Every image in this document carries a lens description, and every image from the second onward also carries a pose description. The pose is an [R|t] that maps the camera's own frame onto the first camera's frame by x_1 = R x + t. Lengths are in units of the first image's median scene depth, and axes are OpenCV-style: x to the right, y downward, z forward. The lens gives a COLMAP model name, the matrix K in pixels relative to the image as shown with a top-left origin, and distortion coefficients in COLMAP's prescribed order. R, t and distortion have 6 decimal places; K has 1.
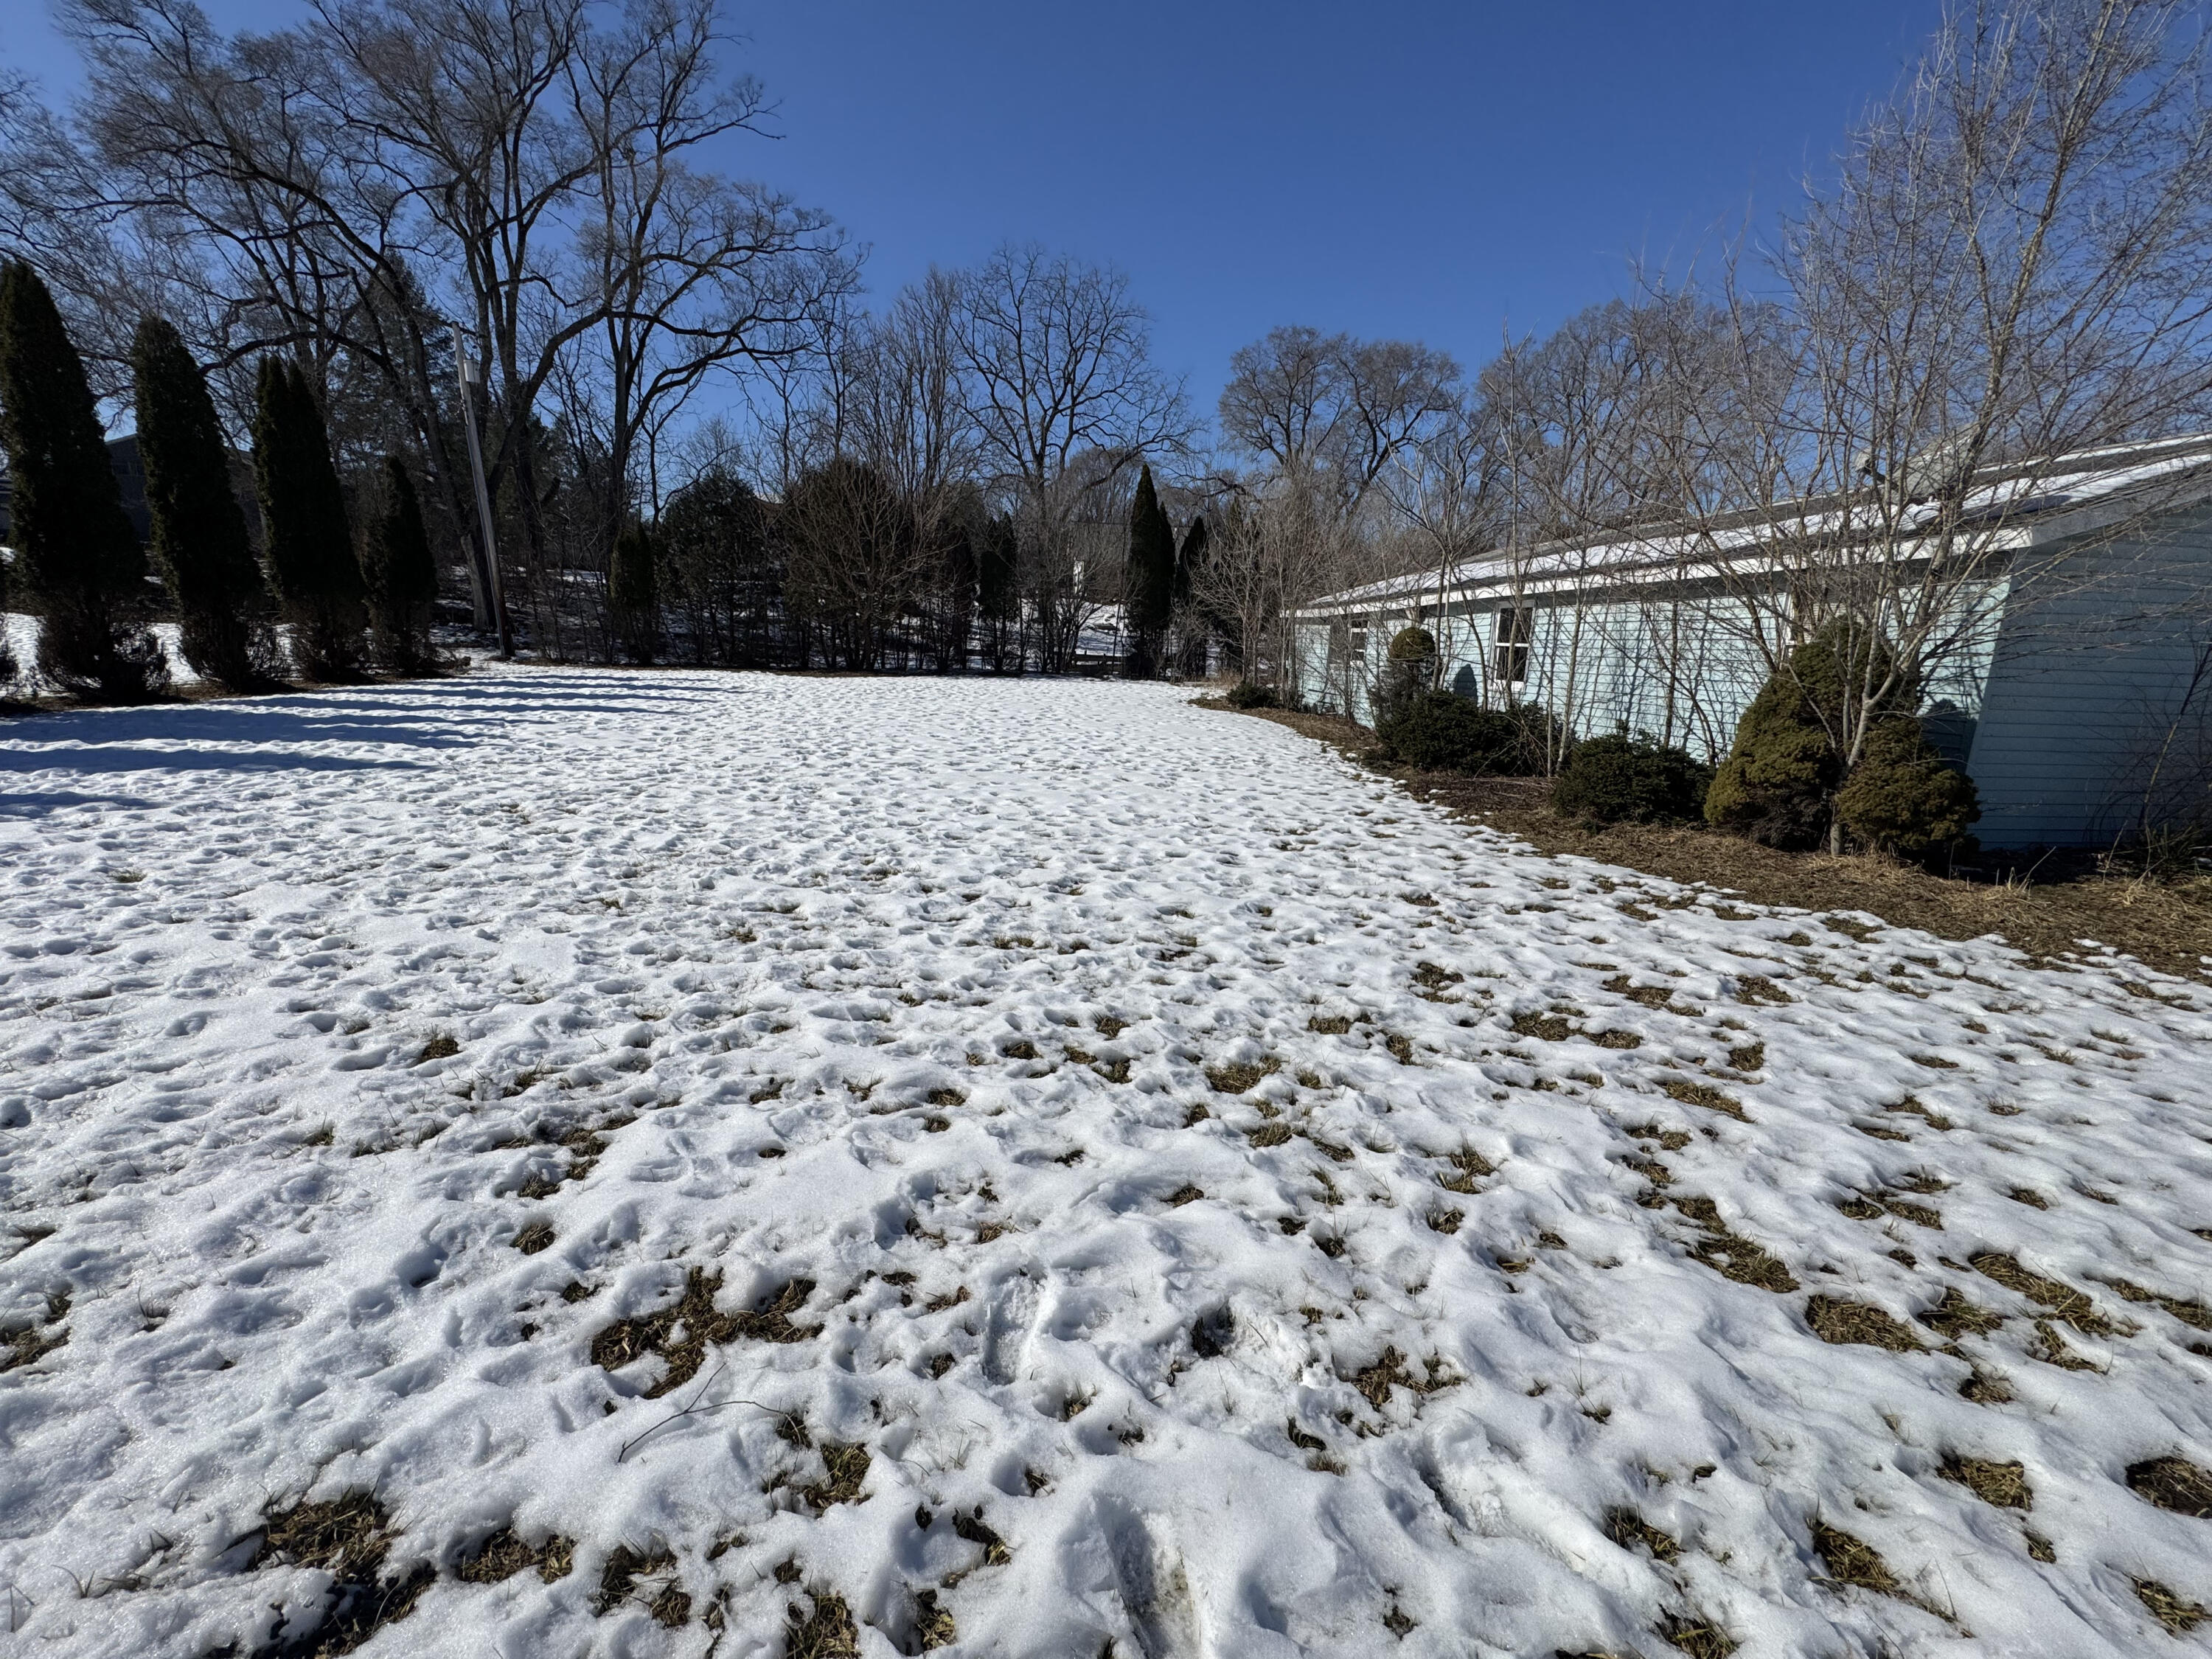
lens RADIAL K [[891.1, 0, 1102.9], [0, 891.1, 825.6], [0, 0, 1]] dist [0.002952, 0.000101]
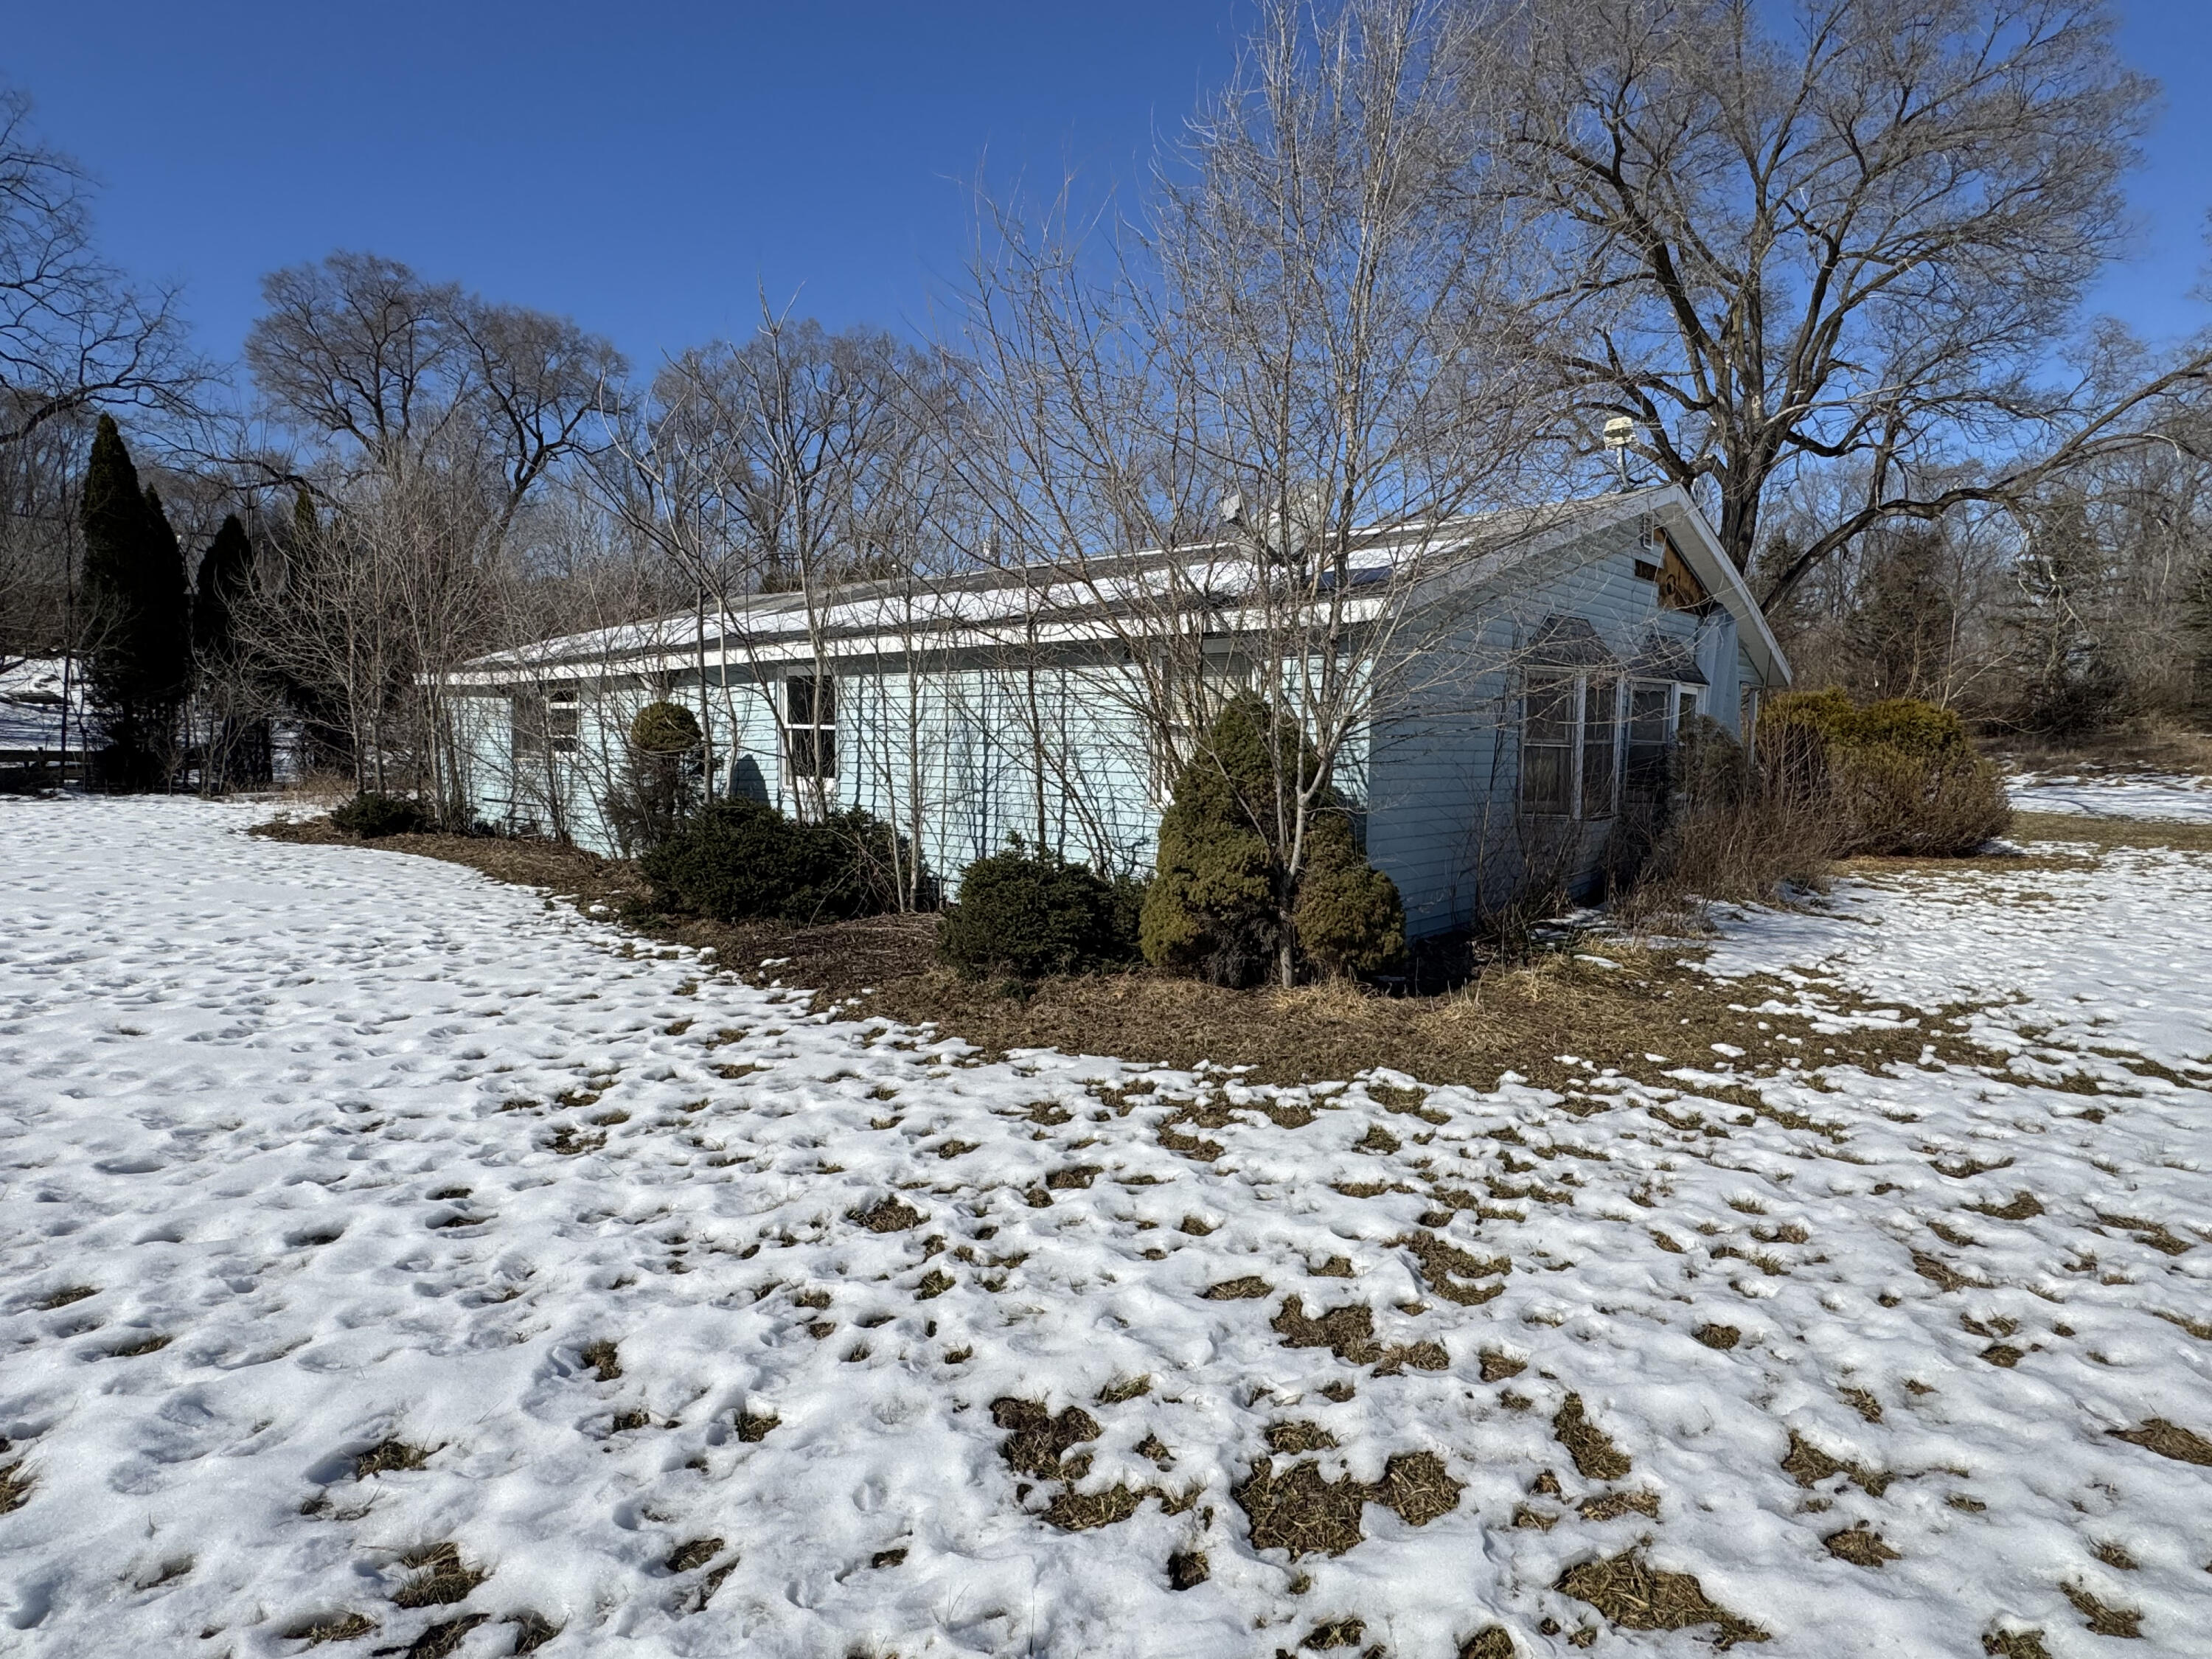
lens RADIAL K [[1186.7, 0, 1098.1], [0, 1186.7, 838.0], [0, 0, 1]] dist [-0.006412, 0.001153]
pose [[0.744671, -0.074765, 0.663231, 0.000436], [0.142062, 0.988691, -0.048053, -0.040865], [-0.652138, 0.130004, 0.746870, 0.173670]]
